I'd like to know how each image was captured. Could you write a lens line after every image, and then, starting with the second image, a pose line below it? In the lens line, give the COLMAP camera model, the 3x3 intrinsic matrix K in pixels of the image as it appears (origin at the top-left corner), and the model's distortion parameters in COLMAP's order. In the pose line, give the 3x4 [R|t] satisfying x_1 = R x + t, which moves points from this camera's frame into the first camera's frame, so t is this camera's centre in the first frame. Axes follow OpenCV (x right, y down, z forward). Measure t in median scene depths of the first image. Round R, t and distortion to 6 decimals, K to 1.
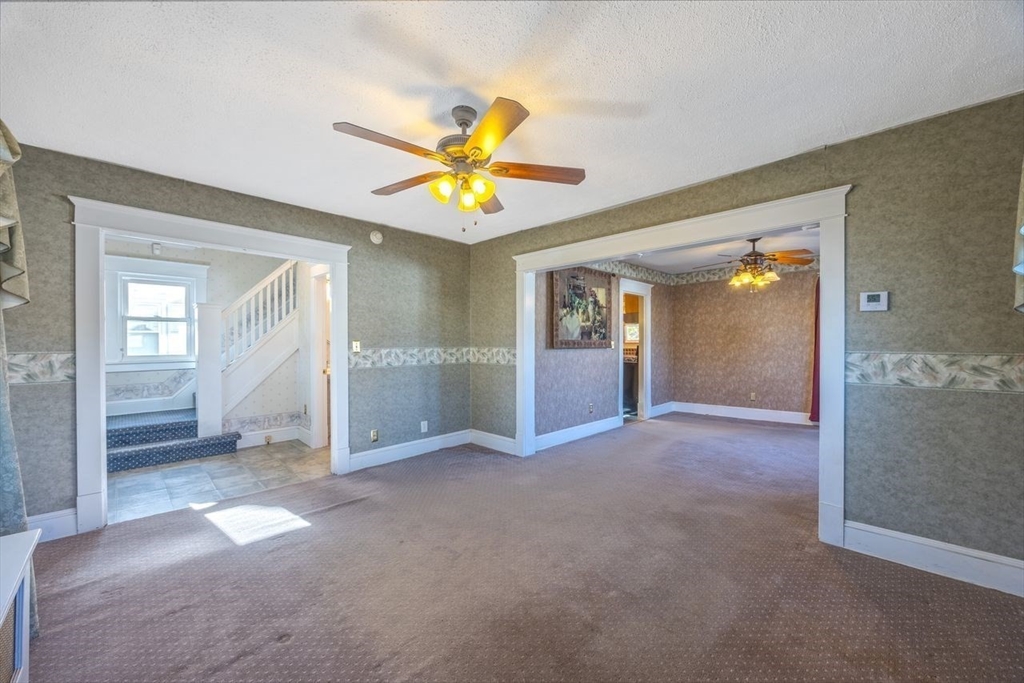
lens RADIAL K [[402.1, 0, 512.0], [0, 402.1, 341.5], [0, 0, 1]] dist [-0.000230, -0.000048]
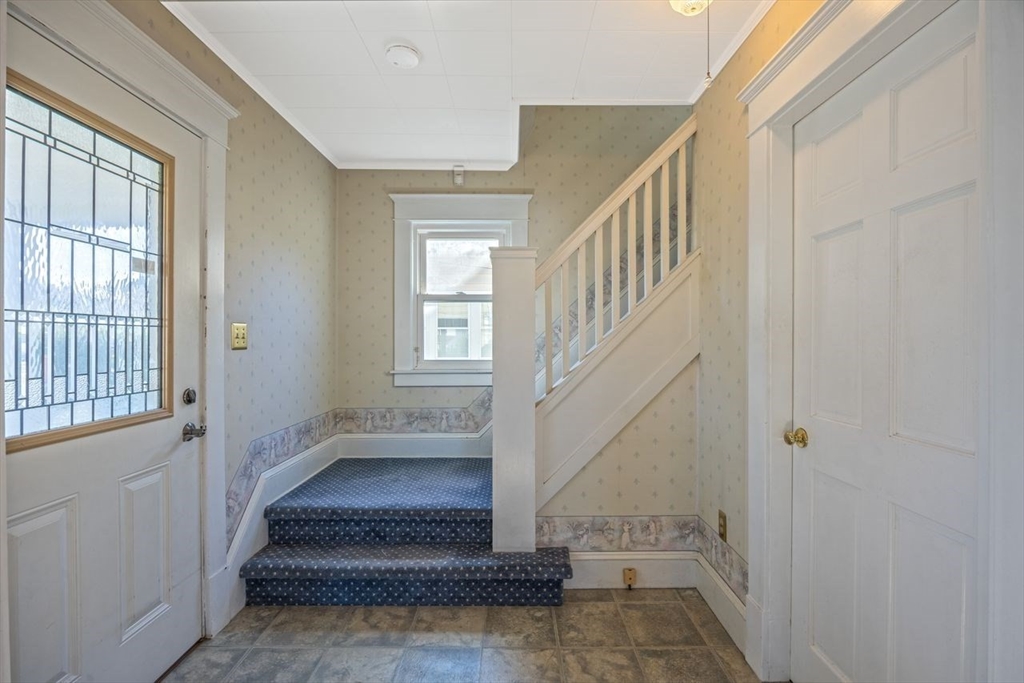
lens RADIAL K [[463.4, 0, 512.0], [0, 463.4, 341.5], [0, 0, 1]] dist [0.000875, -0.000057]
pose [[0.709738, 0.005240, -0.704446, -0.367892], [-0.002268, 0.999984, 0.005154, 0.003855], [0.704462, -0.002060, 0.709738, 0.593292]]
